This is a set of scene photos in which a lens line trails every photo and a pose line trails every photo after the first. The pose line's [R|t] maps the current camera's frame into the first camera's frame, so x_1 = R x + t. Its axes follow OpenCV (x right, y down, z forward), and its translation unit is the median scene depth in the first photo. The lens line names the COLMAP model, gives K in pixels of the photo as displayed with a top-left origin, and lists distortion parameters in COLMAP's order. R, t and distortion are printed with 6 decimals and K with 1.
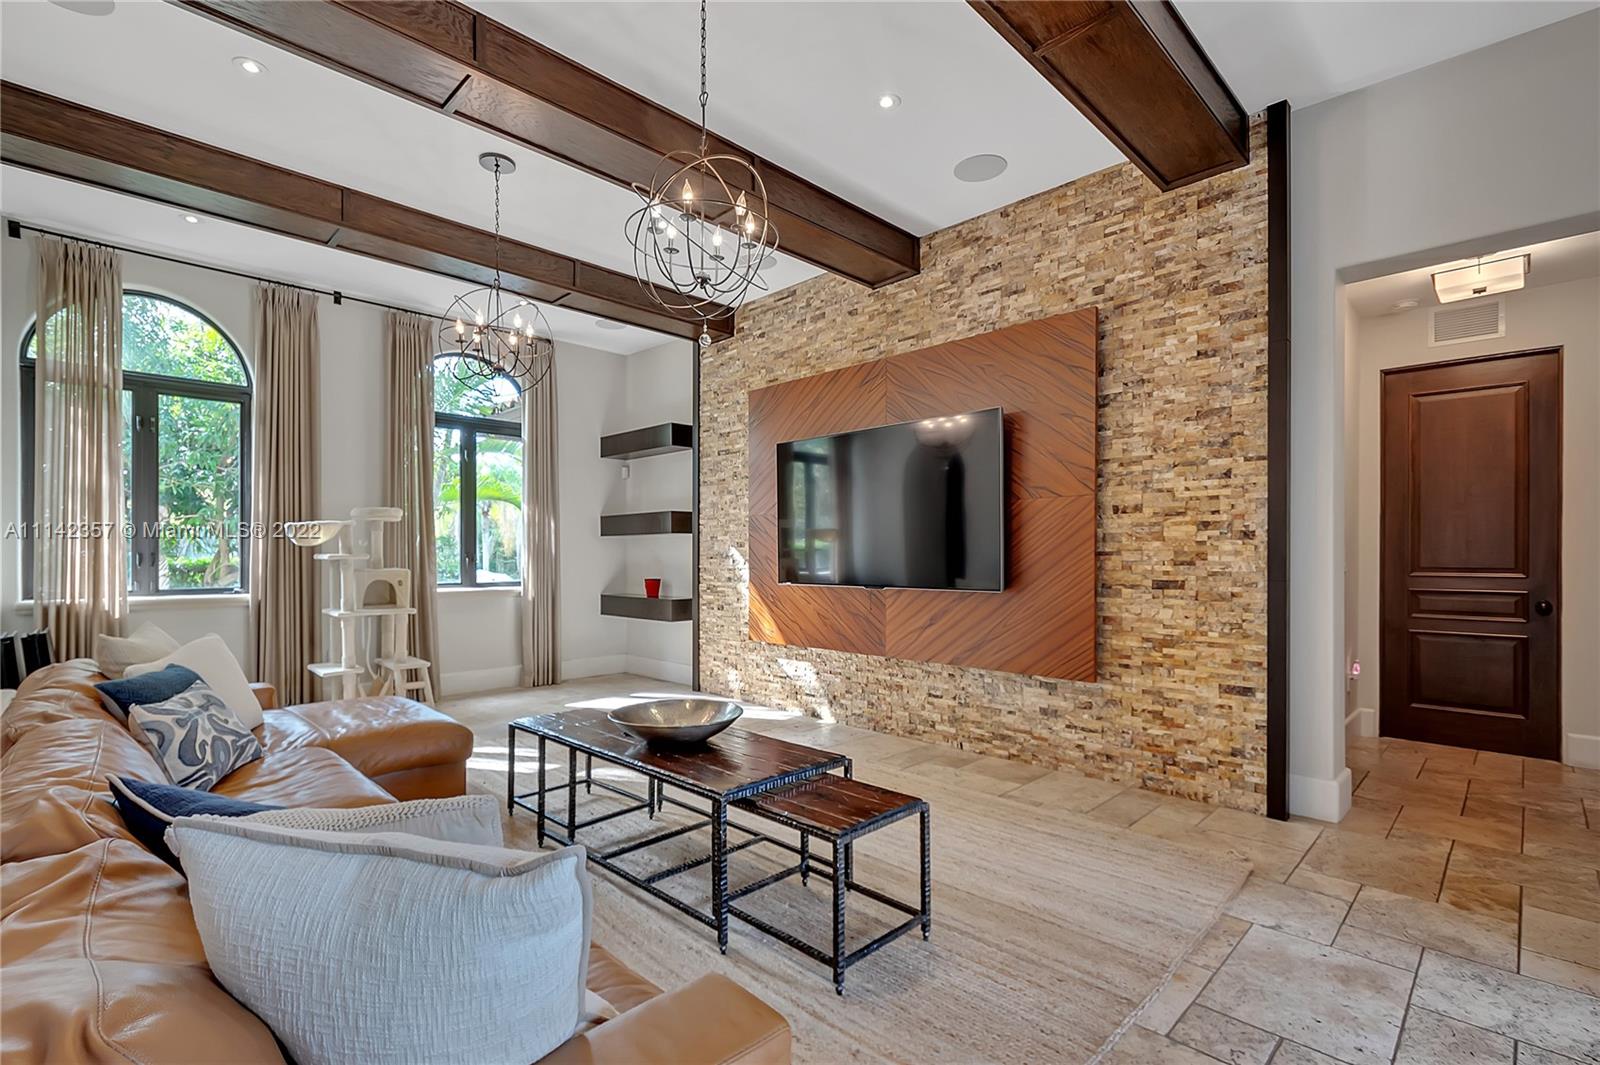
lens RADIAL K [[734.7, 0, 793.3], [0, 734.7, 545.0], [0, 0, 1]] dist [0.002920, -0.002089]
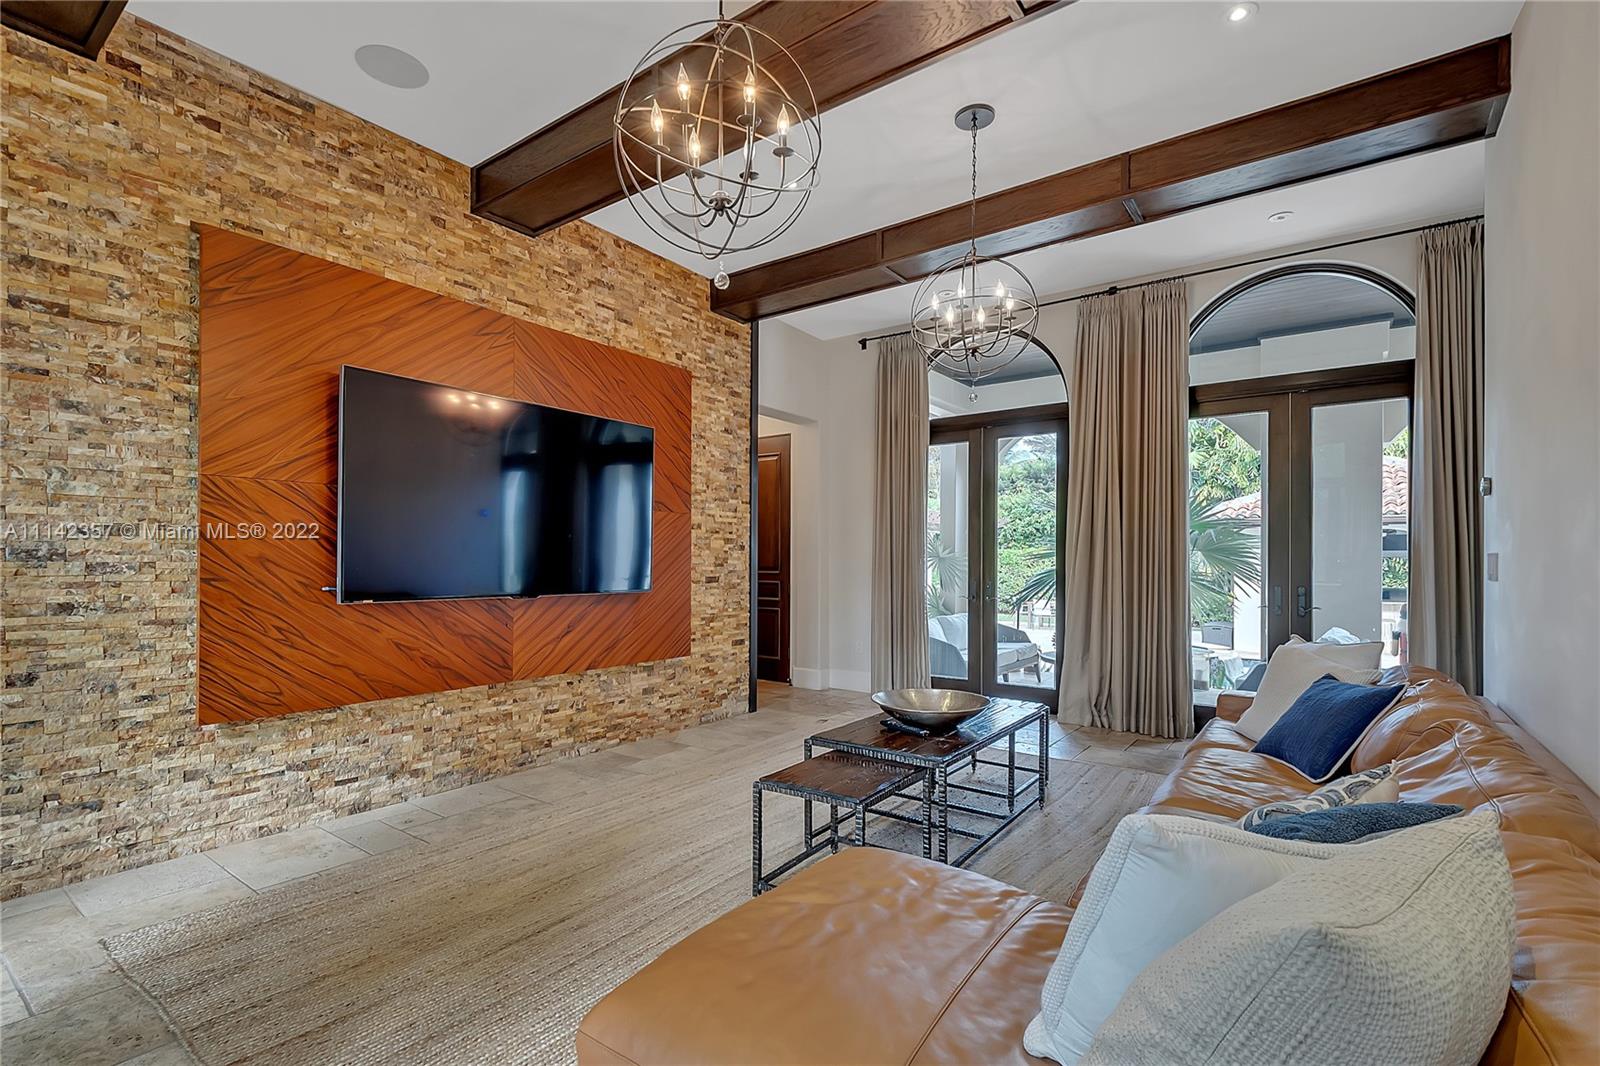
lens RADIAL K [[734.7, 0, 791.9], [0, 734.7, 545.5], [0, 0, 1]] dist [0.002920, -0.002089]
pose [[-0.165464, 0.020299, 0.986007, -0.844621], [-0.022012, 0.999463, -0.024270, 0.015697], [-0.985970, -0.025720, -0.164928, 0.947700]]
